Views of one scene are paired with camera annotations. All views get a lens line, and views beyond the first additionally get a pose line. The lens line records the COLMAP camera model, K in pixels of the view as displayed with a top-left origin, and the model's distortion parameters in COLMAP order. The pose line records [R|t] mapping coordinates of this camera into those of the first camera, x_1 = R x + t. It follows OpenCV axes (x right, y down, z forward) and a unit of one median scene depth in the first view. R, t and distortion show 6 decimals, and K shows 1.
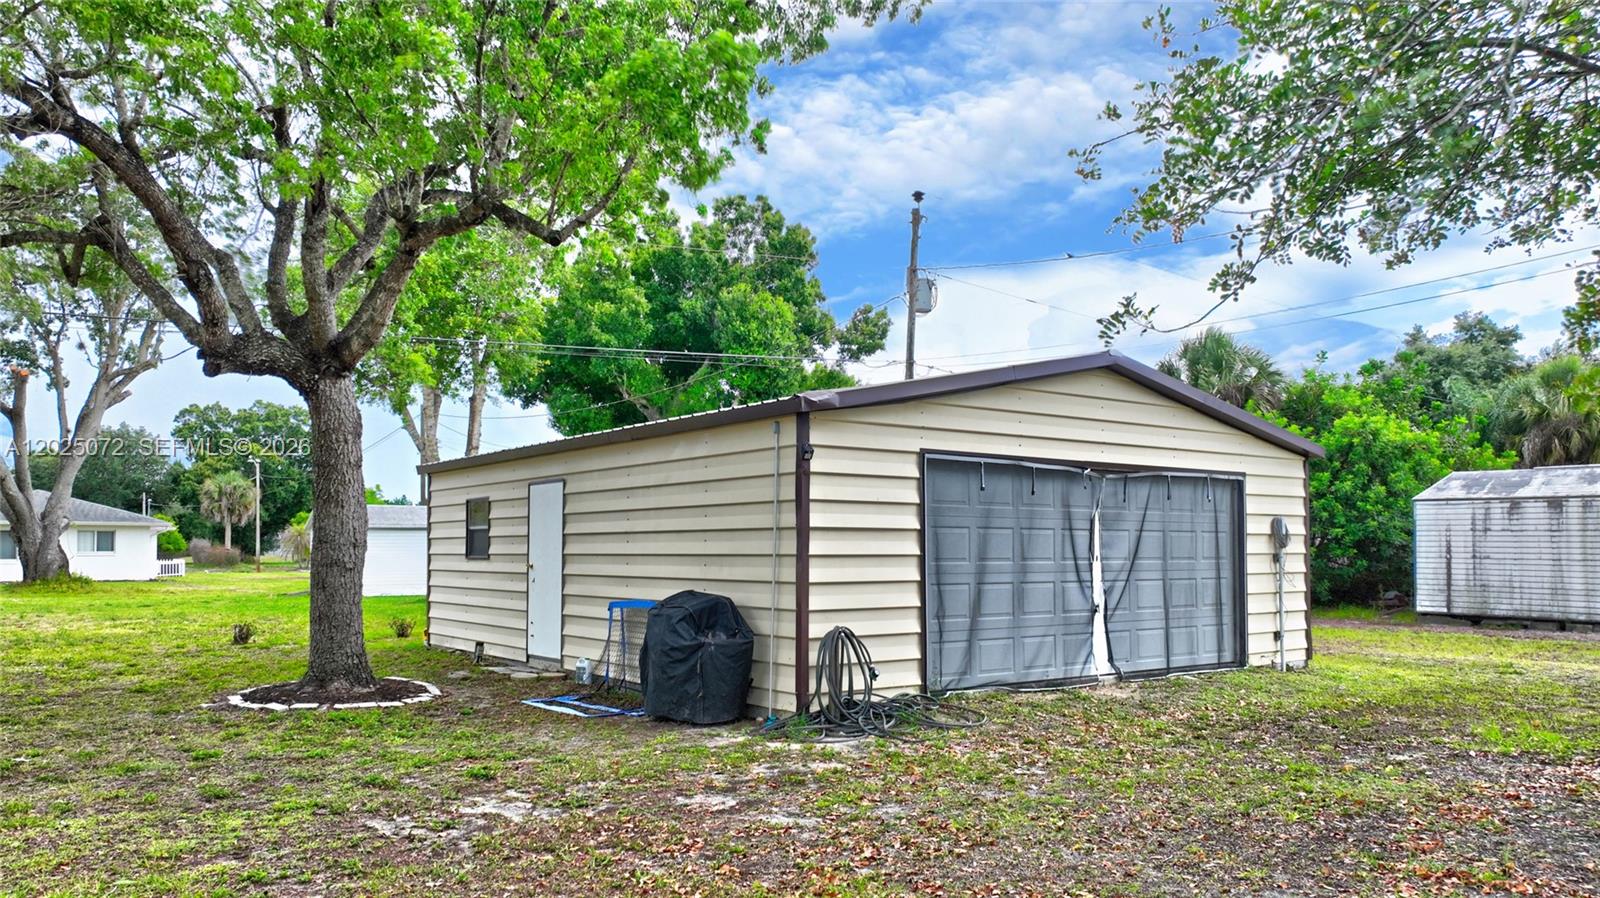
lens RADIAL K [[1126.2, 0, 800.4], [0, 1126.2, 450.2], [0, 0, 1]] dist [0.002758, 0.011121]
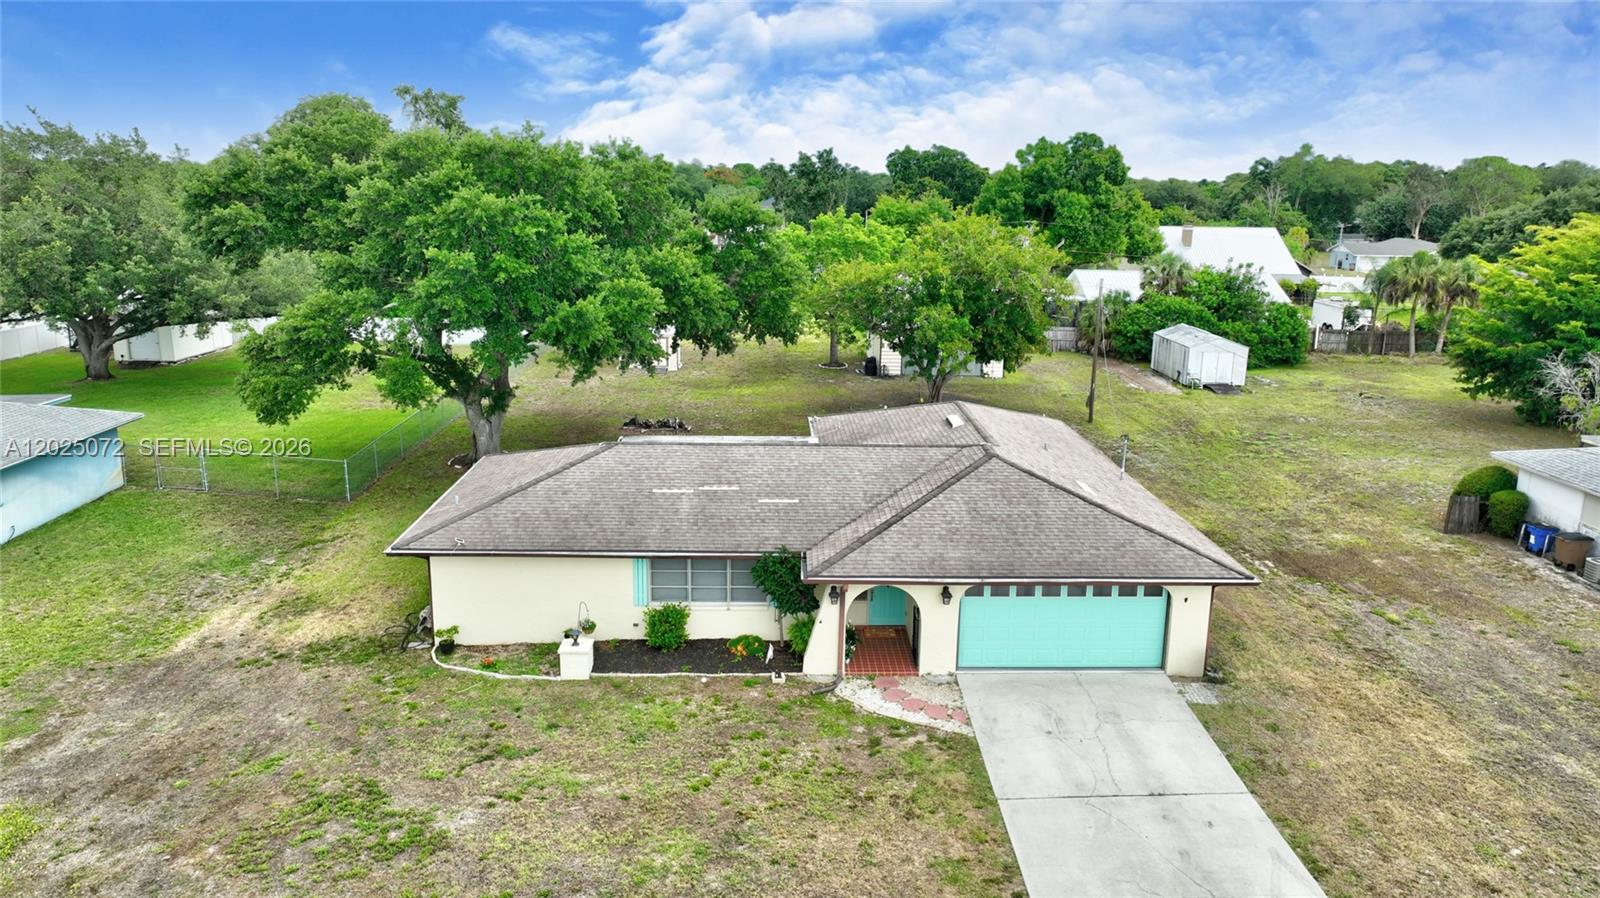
lens RADIAL K [[1126.2, 0, 803.5], [0, 1126.2, 452.6], [0, 0, 1]] dist [0.002758, 0.011121]
pose [[0.818681, 0.146953, -0.555127, 2.990609], [0.033650, 0.952764, 0.301841, -1.216033], [0.573261, -0.265791, 0.775065, -4.089129]]
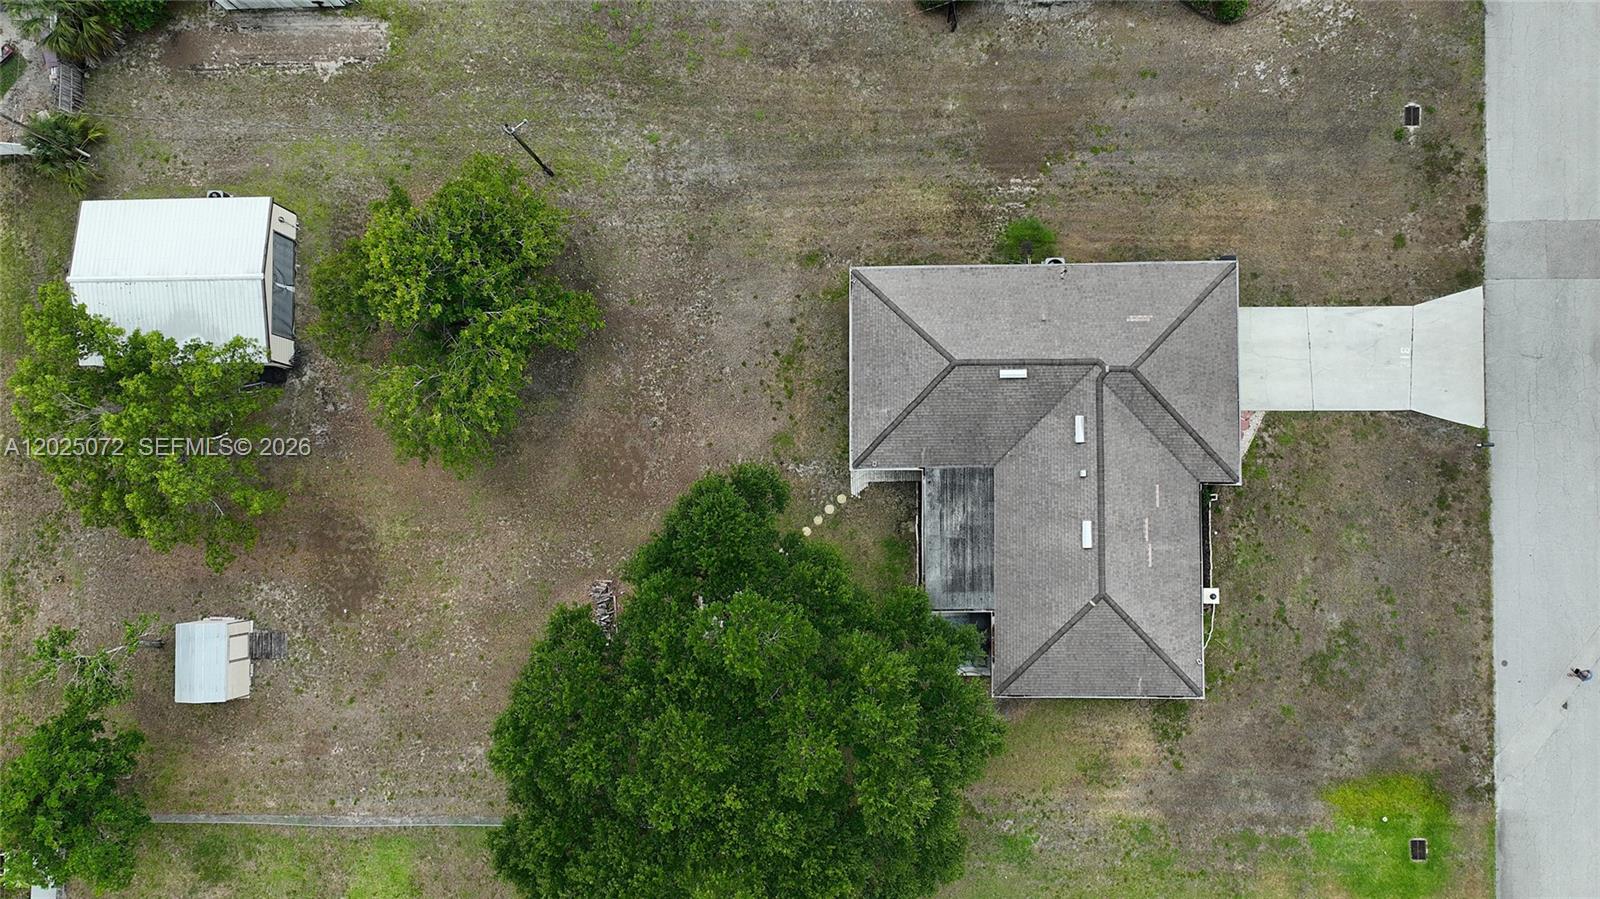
lens RADIAL K [[1126.2, 0, 799.2], [0, 1126.2, 460.4], [0, 0, 1]] dist [0.002758, 0.011121]
pose [[0.594730, -0.803887, -0.007884, 0.994062], [-0.013832, -0.020038, 0.999704, -4.595545], [-0.803807, -0.594444, -0.023036, -1.050430]]
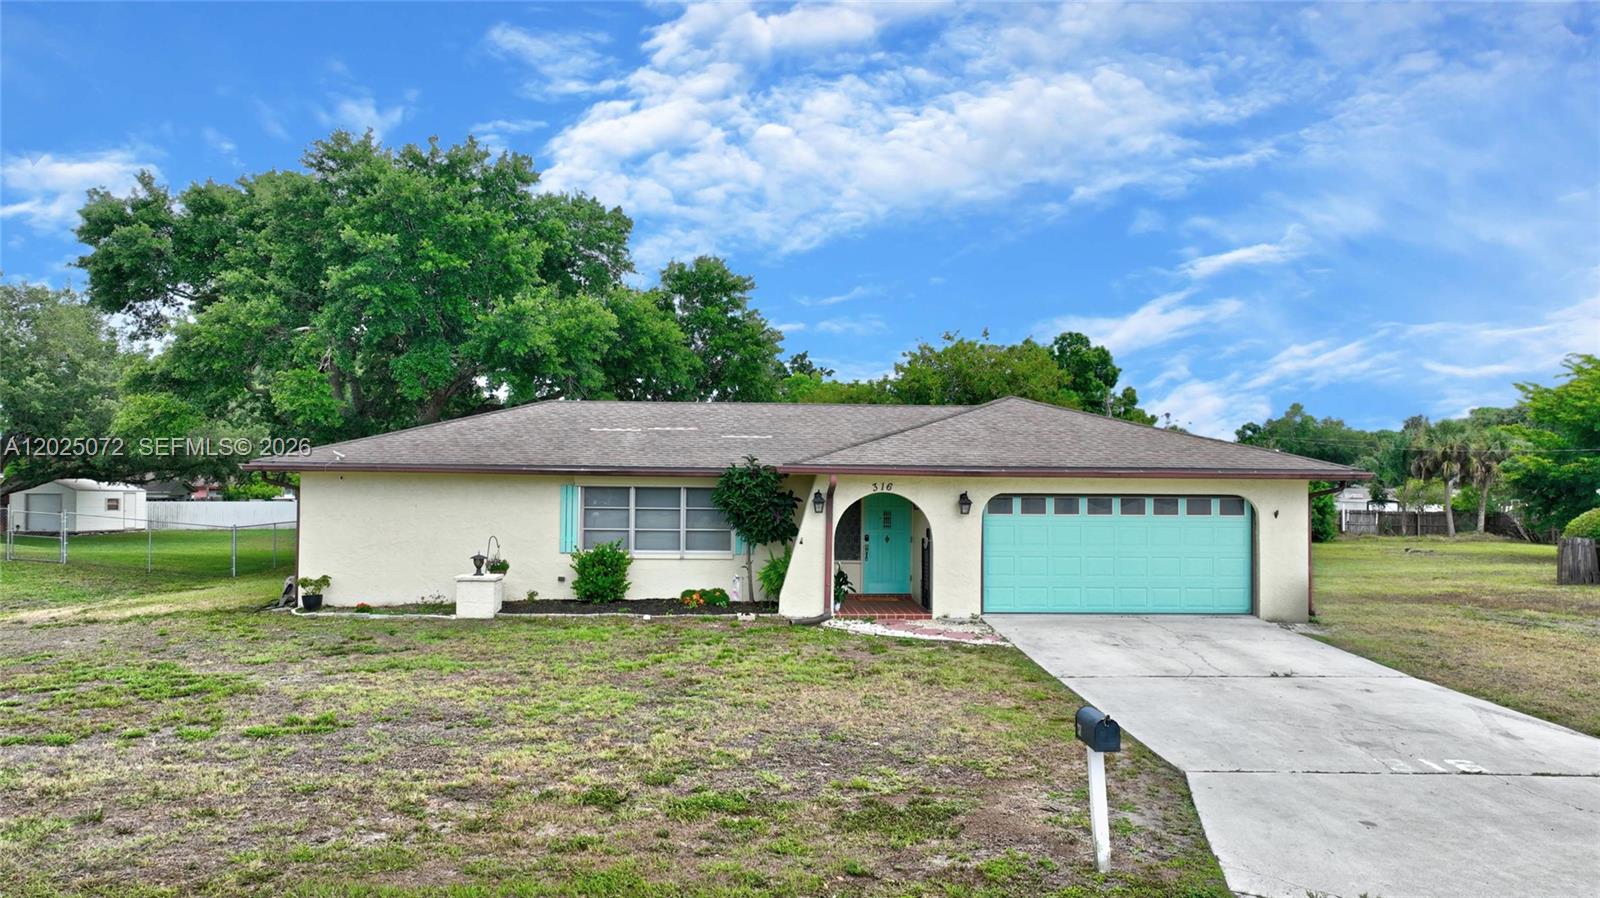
lens RADIAL K [[1184.1, 0, 779.0], [0, 1184.1, 468.8], [0, 0, 1]] dist [0.002144, 0.014449]
pose [[0.819606, -0.002430, -0.572923, 2.833966], [0.039669, 0.997832, 0.052517, -0.456669], [0.571553, -0.065771, 0.817925, -3.913555]]
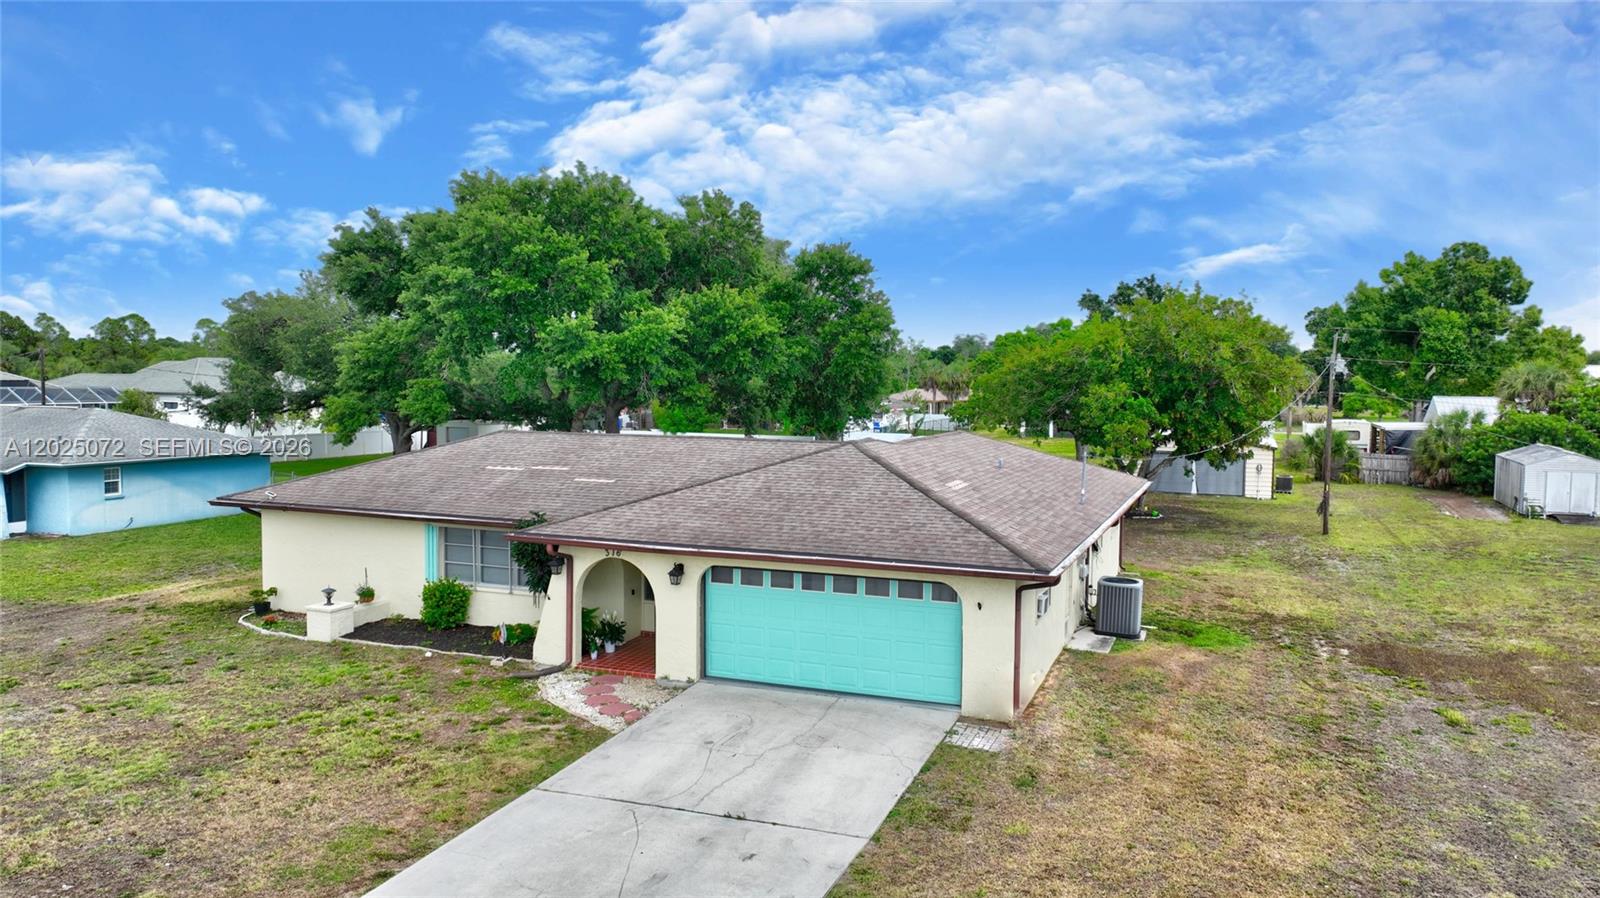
lens RADIAL K [[1126.2, 0, 802.8], [0, 1126.2, 444.7], [0, 0, 1]] dist [0.002758, 0.011121]
pose [[0.520521, 0.059015, -0.851807, 3.613395], [0.064560, 0.992033, 0.108181, -0.672778], [0.851405, -0.111304, 0.512563, -3.044288]]
